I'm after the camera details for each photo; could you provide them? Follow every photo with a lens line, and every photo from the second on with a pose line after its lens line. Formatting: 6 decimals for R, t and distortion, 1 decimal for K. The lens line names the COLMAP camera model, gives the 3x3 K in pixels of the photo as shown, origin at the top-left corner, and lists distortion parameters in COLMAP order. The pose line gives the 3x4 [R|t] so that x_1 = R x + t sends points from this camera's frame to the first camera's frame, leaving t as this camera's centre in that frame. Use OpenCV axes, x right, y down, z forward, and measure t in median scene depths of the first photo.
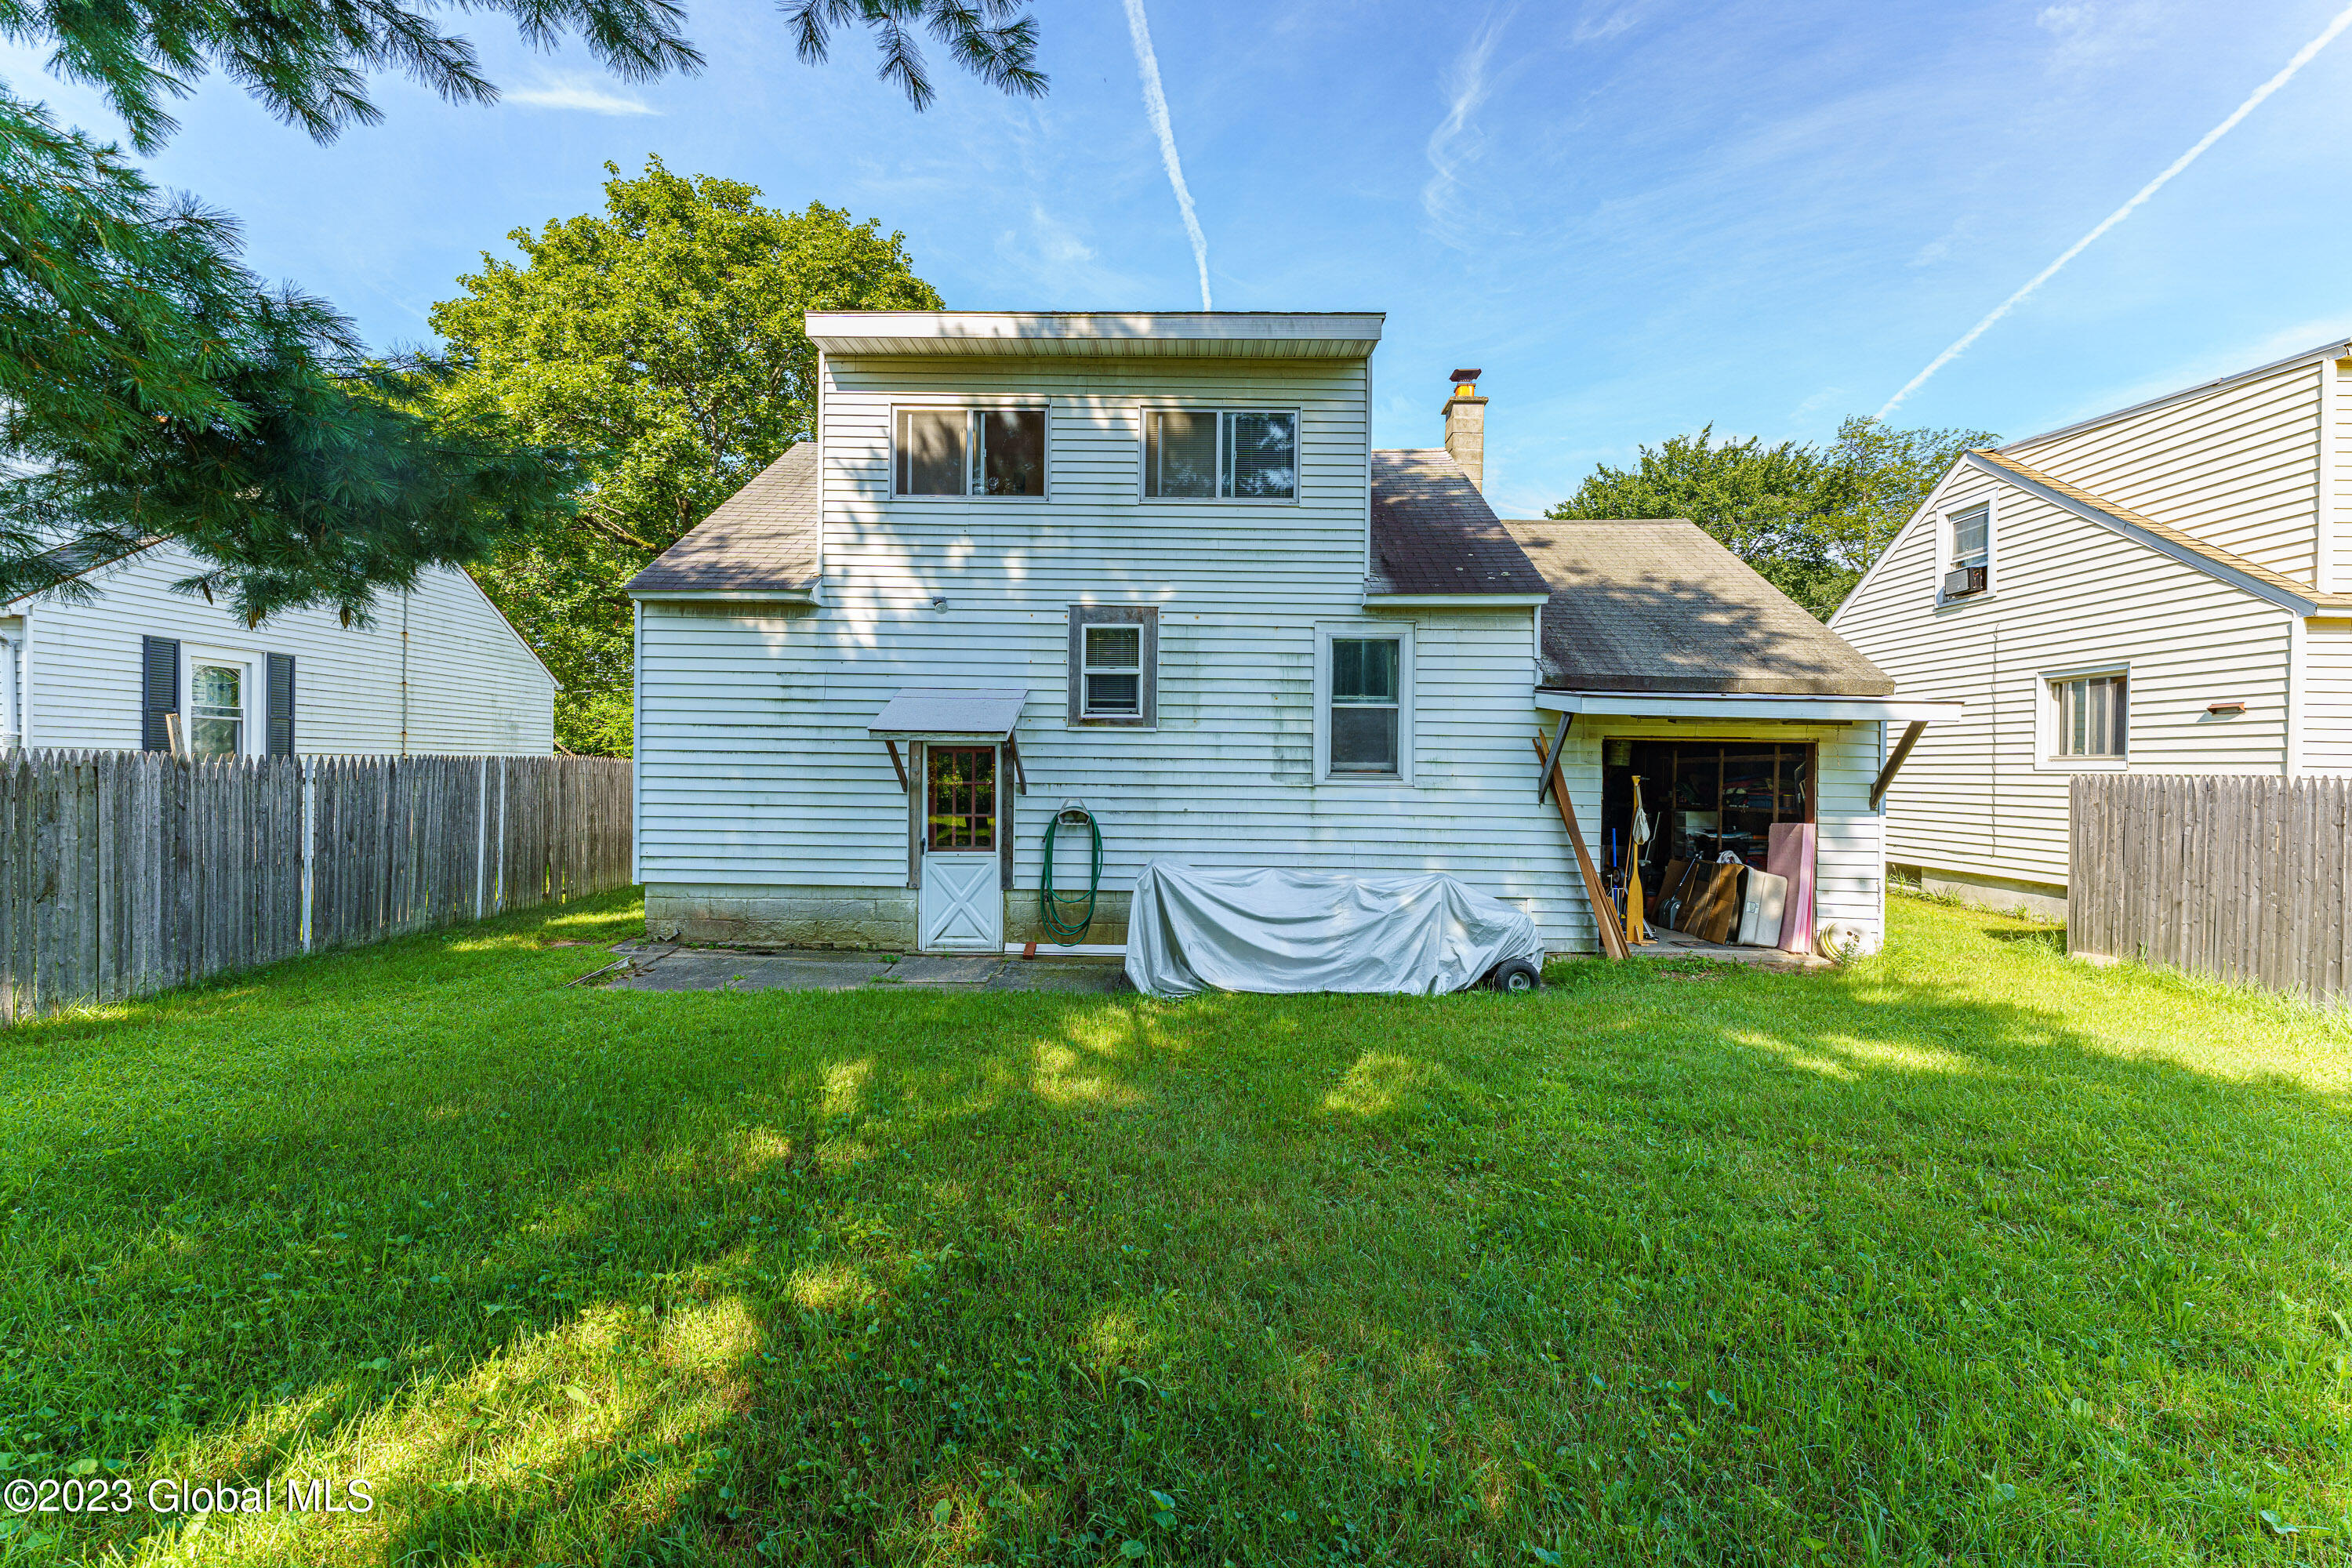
lens RADIAL K [[938.3, 0, 1184.1], [0, 938.3, 778.4], [0, 0, 1]] dist [0.000563, 0.000161]
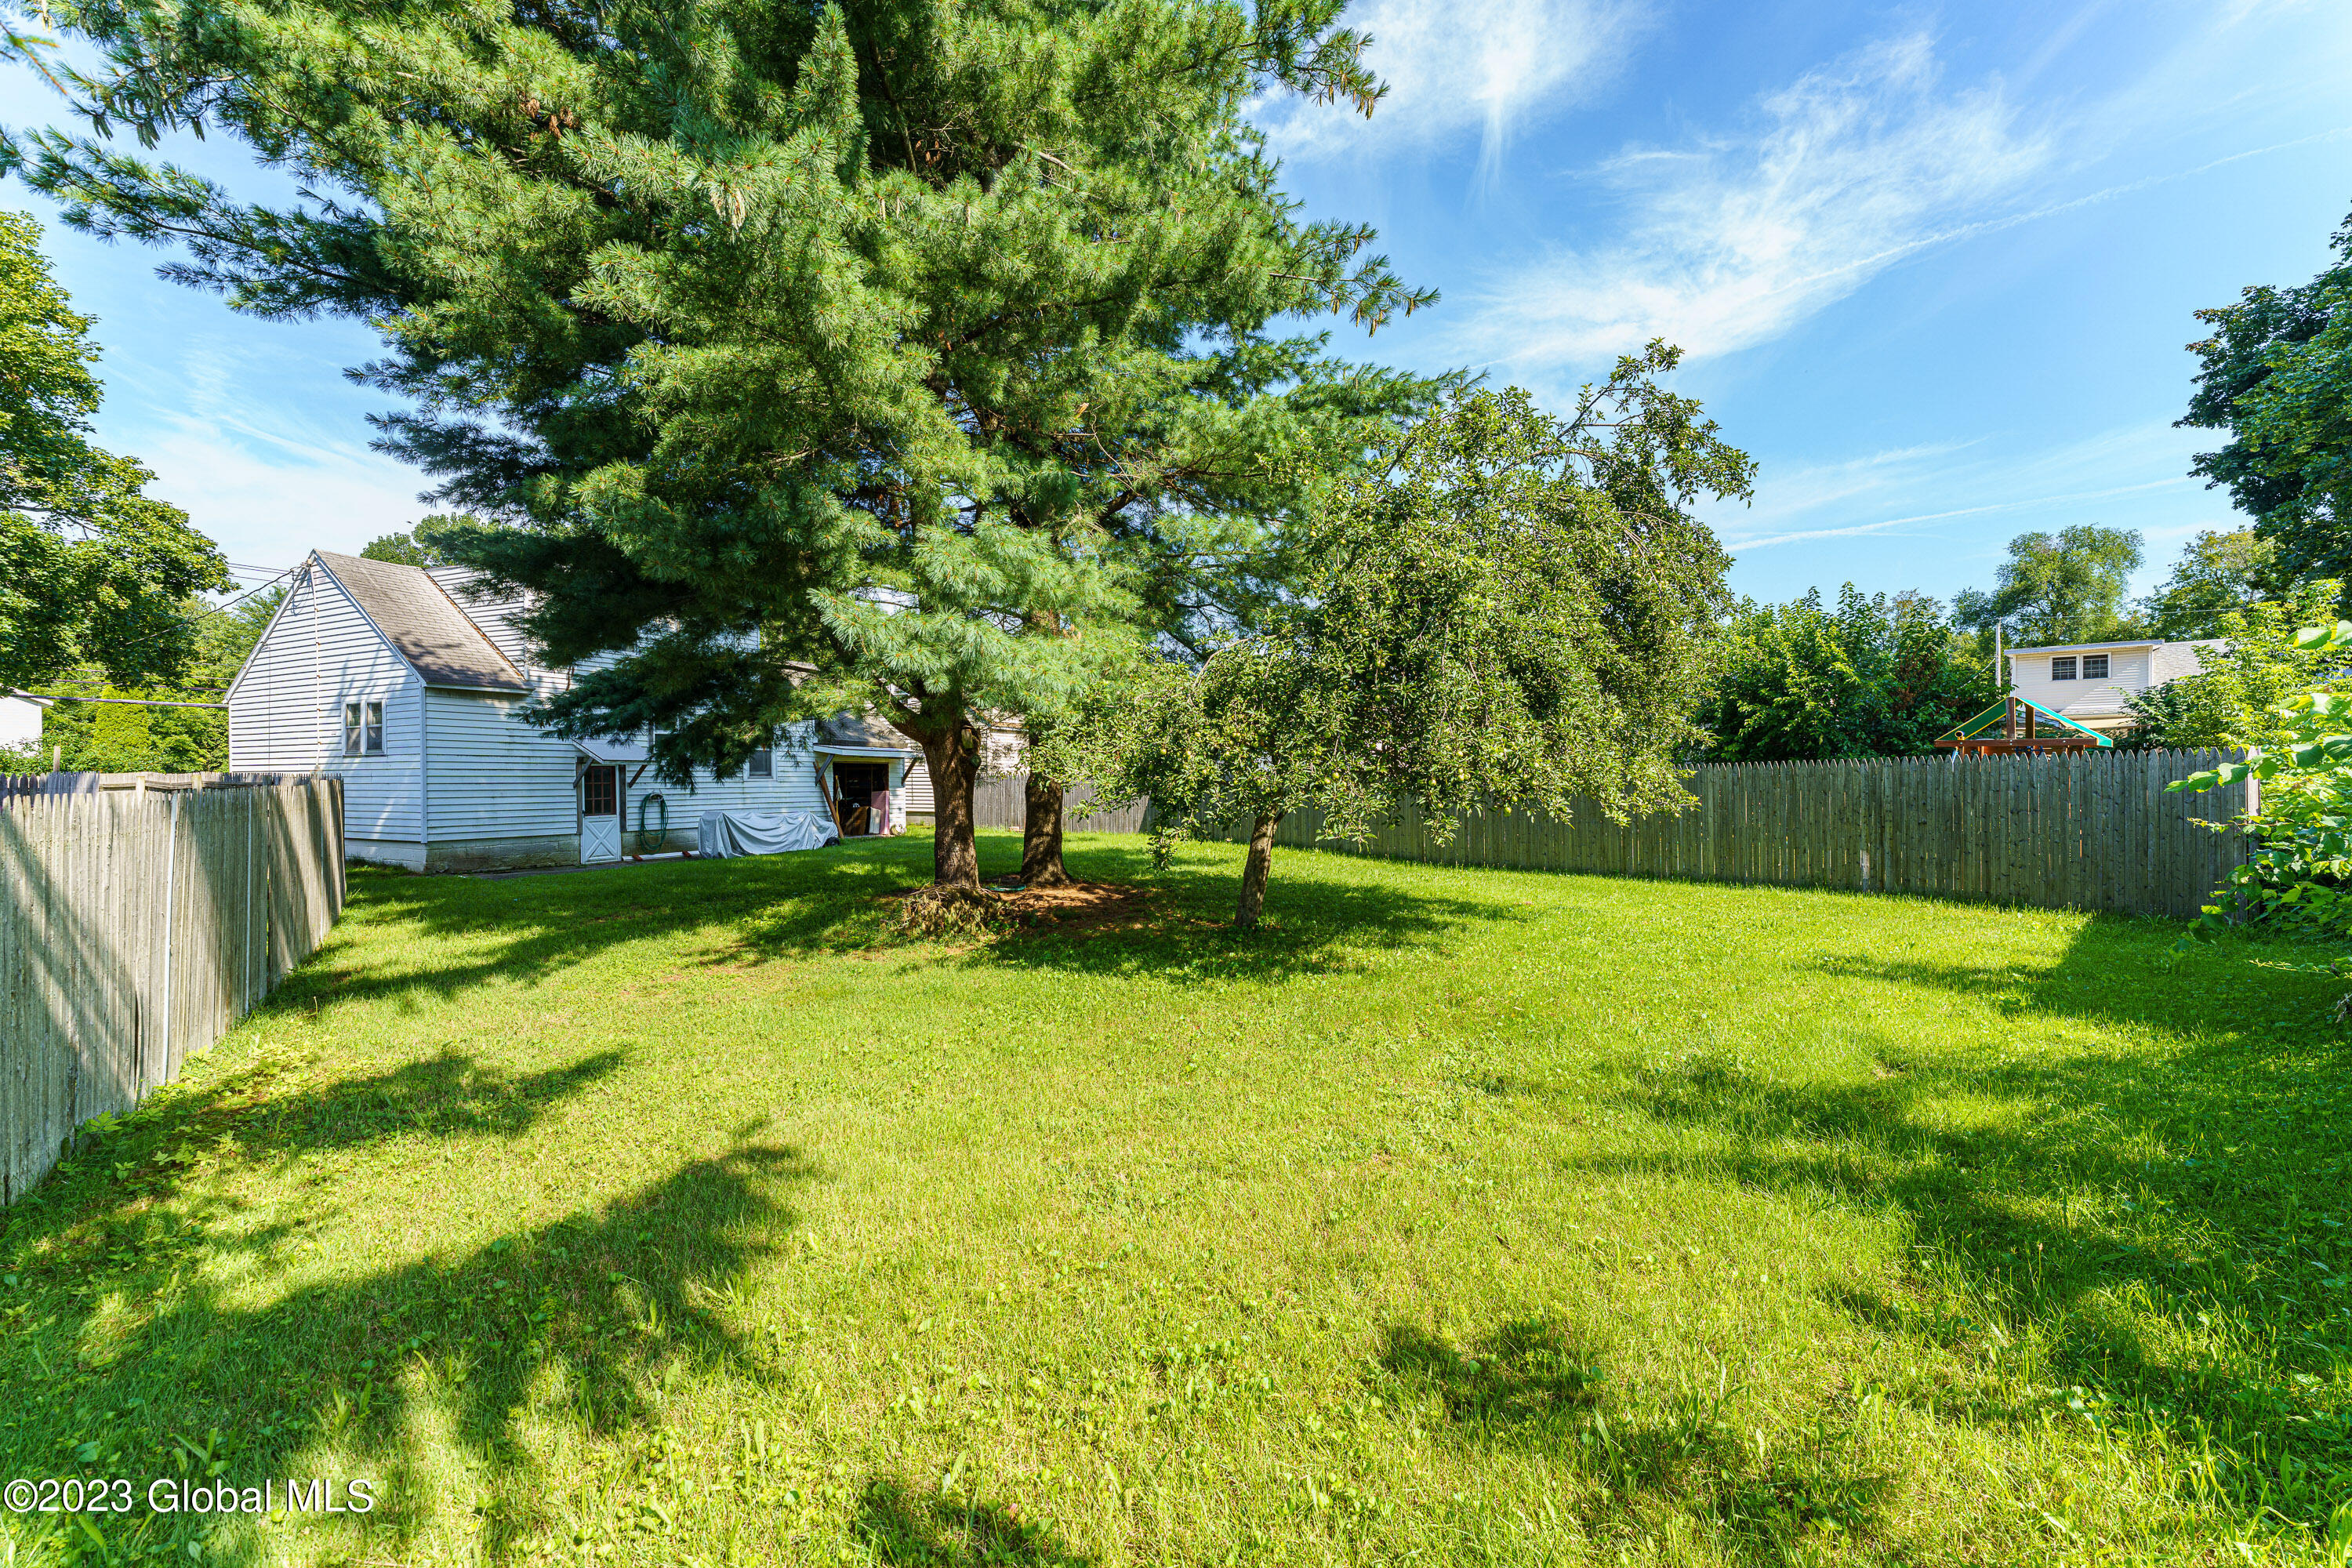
lens RADIAL K [[938.3, 0, 1184.1], [0, 938.3, 778.4], [0, 0, 1]] dist [0.000563, 0.000161]
pose [[0.424625, -0.018197, 0.905187, -1.611307], [0.010060, 0.999831, 0.015381, -0.025816], [-0.905314, 0.002575, 0.424736, -1.105609]]
